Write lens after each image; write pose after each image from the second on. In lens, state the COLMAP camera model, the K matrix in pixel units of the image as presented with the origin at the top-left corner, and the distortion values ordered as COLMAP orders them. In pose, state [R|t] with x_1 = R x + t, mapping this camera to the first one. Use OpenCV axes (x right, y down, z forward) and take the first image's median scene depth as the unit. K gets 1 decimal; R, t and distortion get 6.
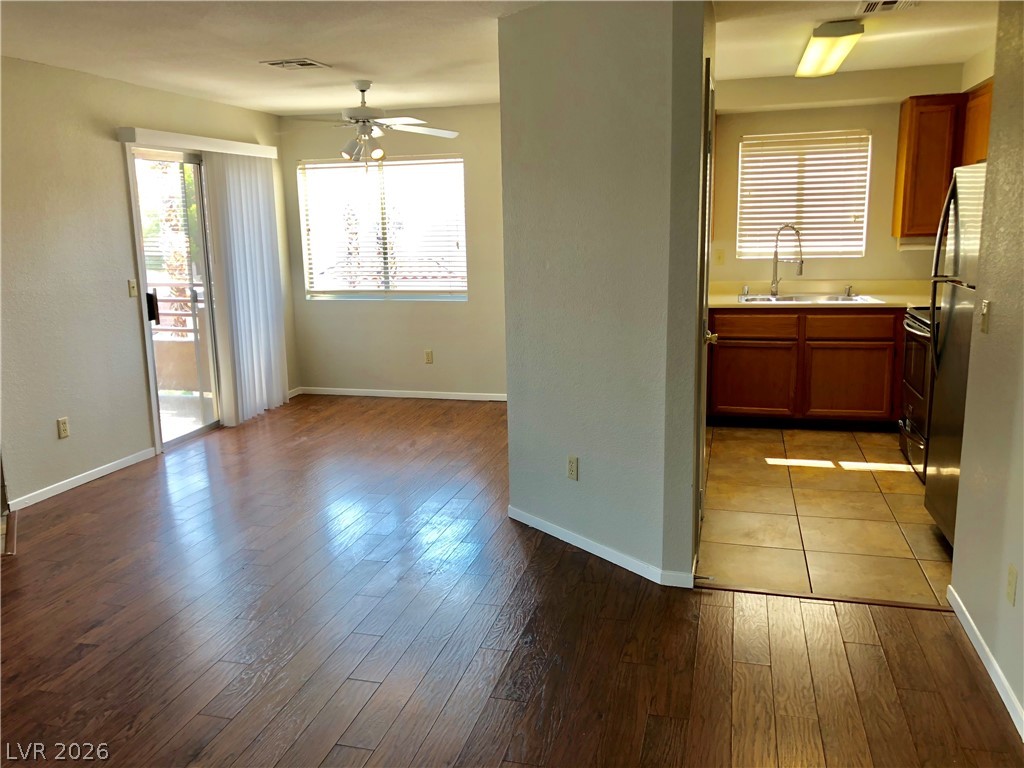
lens RADIAL K [[841.2, 0, 506.1], [0, 841.2, 380.8], [0, 0, 1]] dist [0.058407, -0.055724]
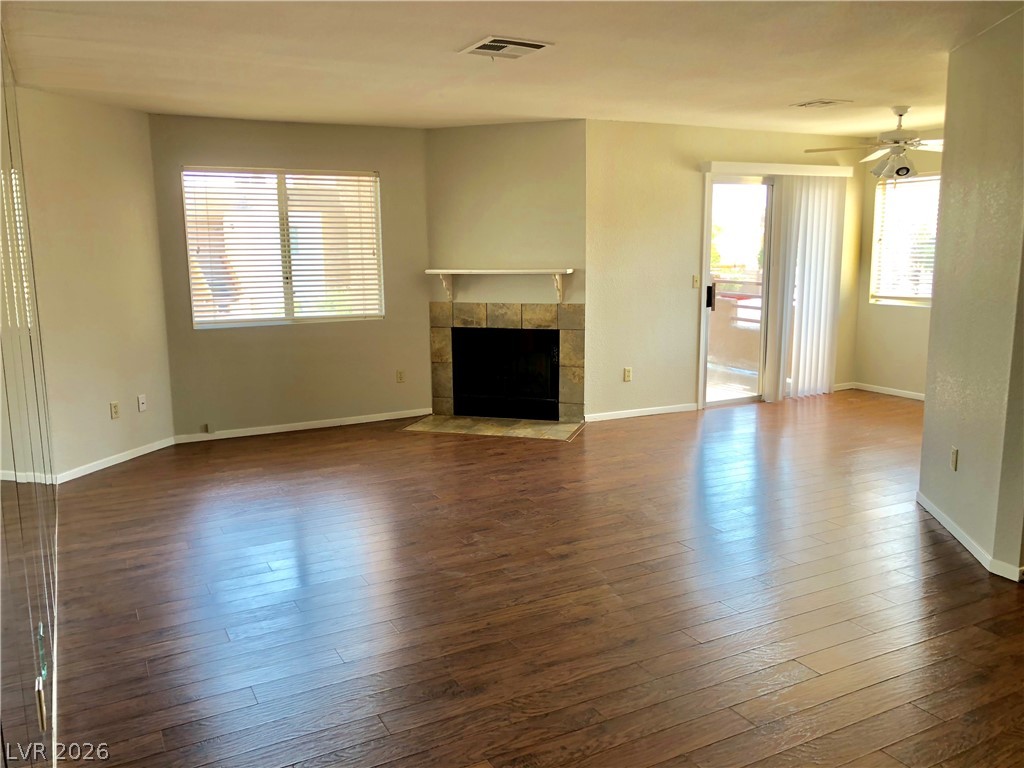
lens RADIAL K [[827.2, 0, 500.3], [0, 827.2, 381.0], [0, 0, 1]] dist [0.178158, -0.372363]
pose [[0.683088, 0.133989, -0.717940, 0.305255], [-0.144184, 0.988421, 0.047284, 0.026783], [0.715962, 0.071216, 0.694498, -0.121699]]
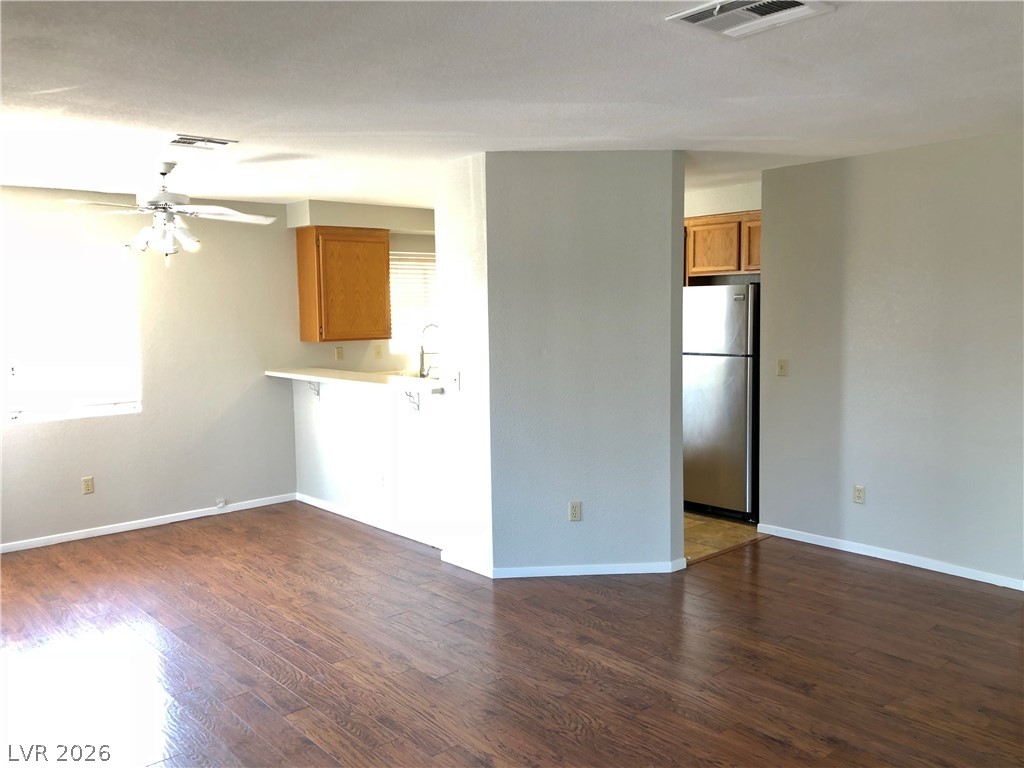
lens RADIAL K [[847.3, 0, 512.5], [0, 847.3, 377.7], [0, 0, 1]] dist [0.017034, 0.009925]
pose [[0.541043, -0.058443, 0.838962, -0.697869], [0.163560, 0.985847, -0.036803, -0.042644], [-0.824937, 0.157133, 0.542944, 0.252610]]
